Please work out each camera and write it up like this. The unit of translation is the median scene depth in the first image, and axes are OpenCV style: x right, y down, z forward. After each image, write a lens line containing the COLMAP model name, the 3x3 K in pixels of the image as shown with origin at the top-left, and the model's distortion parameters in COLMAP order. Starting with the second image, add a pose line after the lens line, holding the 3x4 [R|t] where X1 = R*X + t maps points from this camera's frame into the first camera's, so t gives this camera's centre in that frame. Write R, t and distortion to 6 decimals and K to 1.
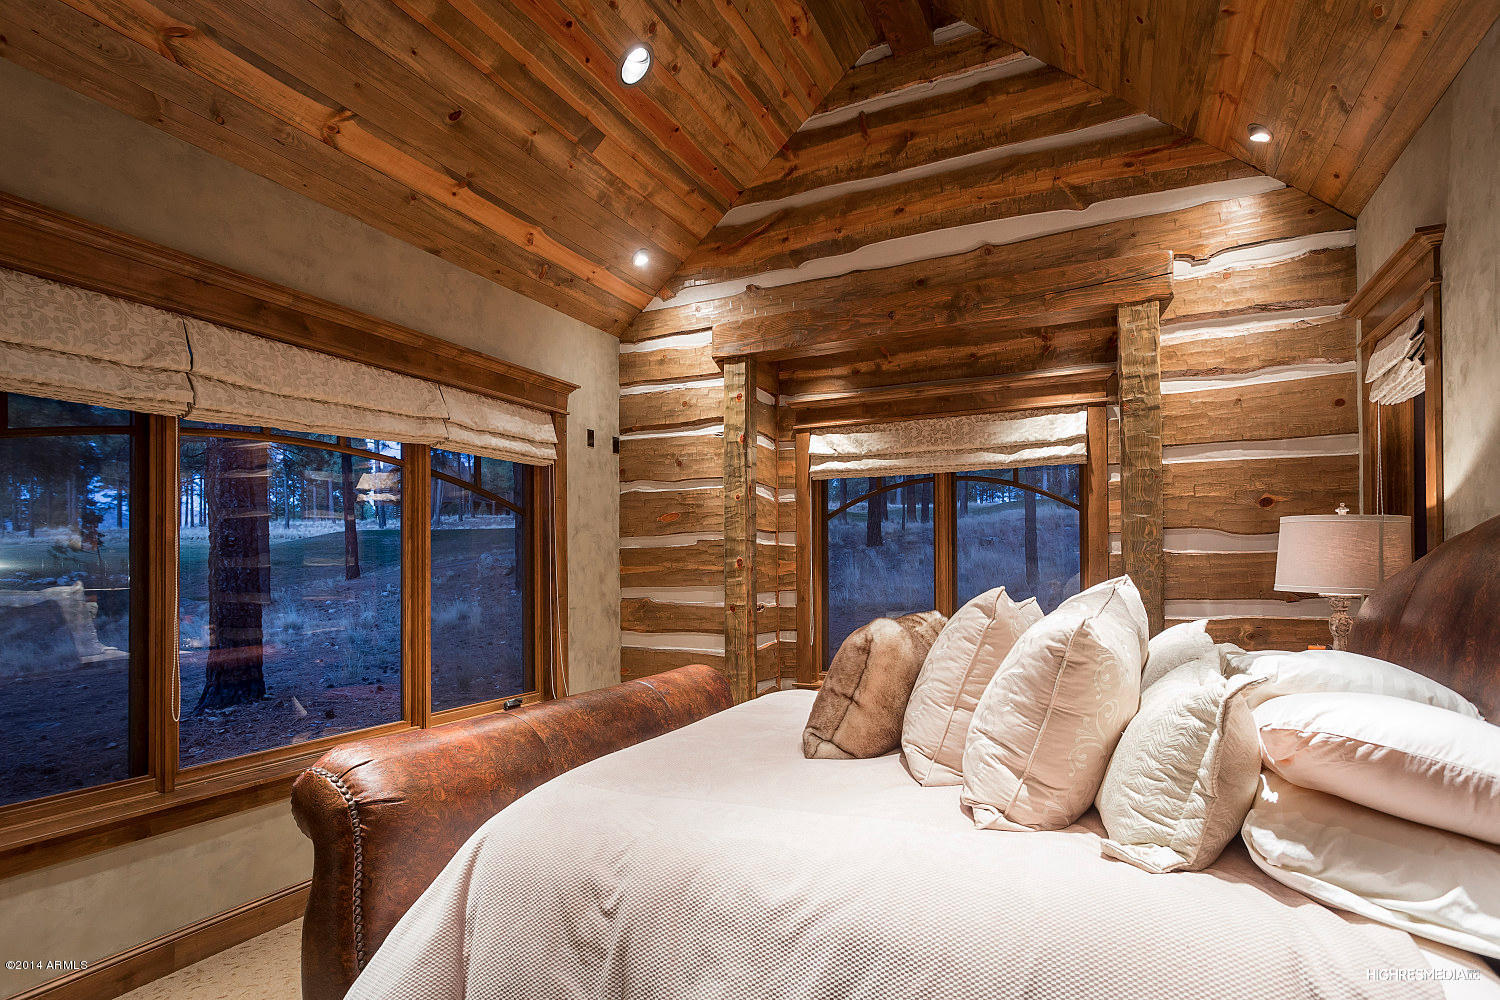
lens RADIAL K [[757.3, 0, 757.6], [0, 757.3, 563.4], [0, 0, 1]] dist [-0.008520, 0.005237]
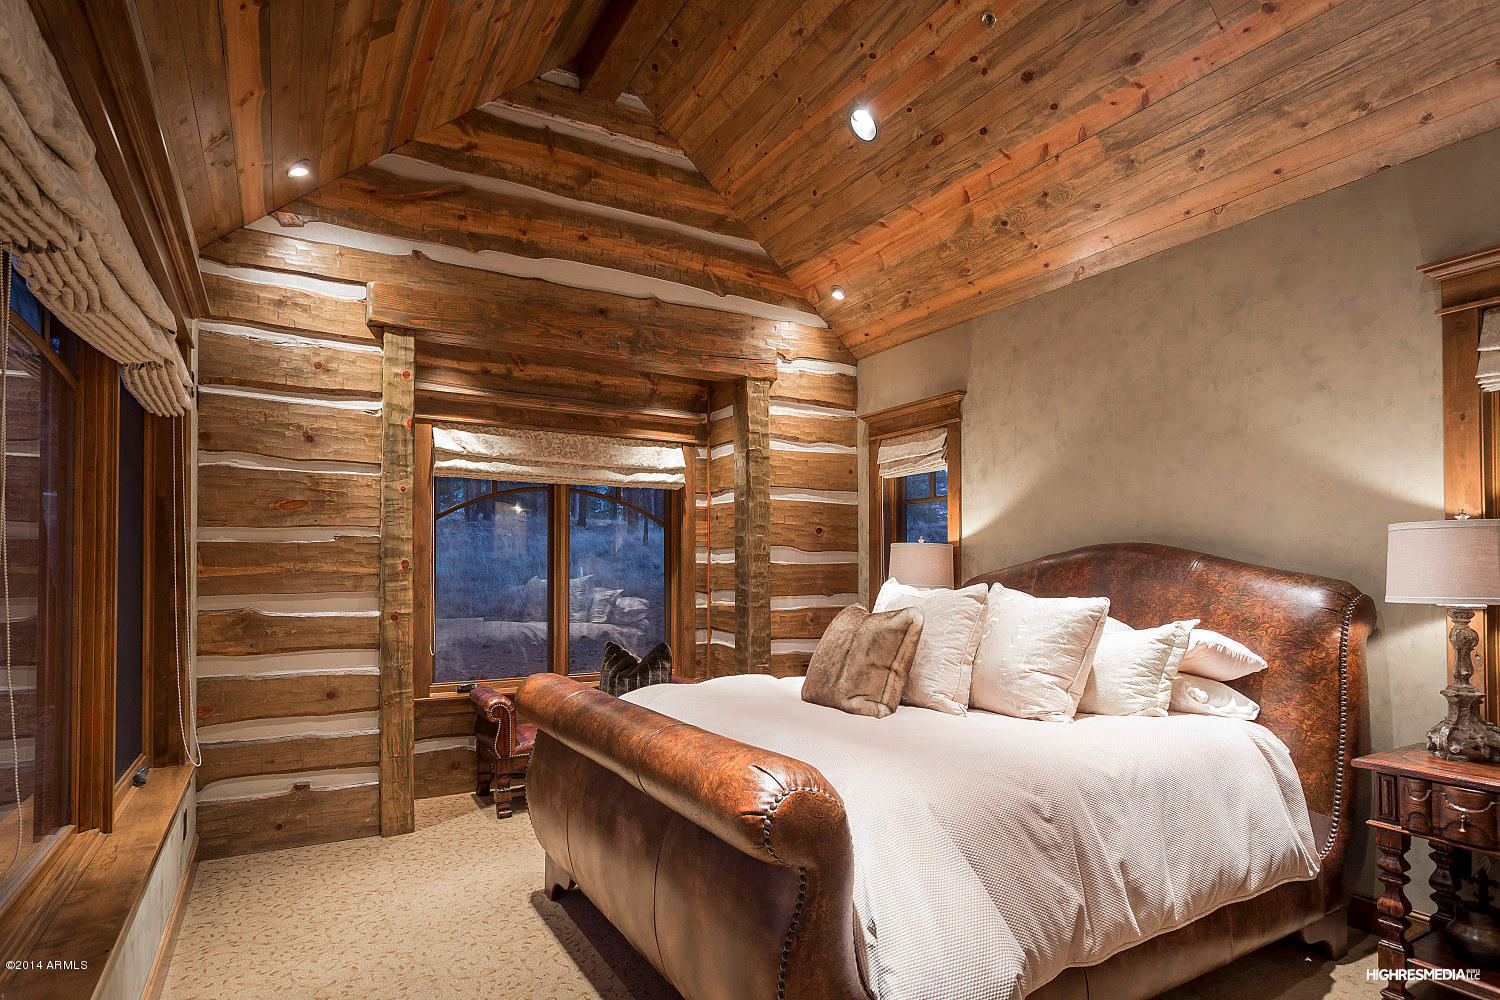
lens RADIAL K [[757.3, 0, 695.1], [0, 757.3, 565.6], [0, 0, 1]] dist [-0.008520, 0.005237]
pose [[0.603831, 0.015378, 0.796964, -0.524964], [-0.010404, 0.999881, -0.011411, 0.006866], [-0.797044, -0.001401, 0.603919, 0.211839]]
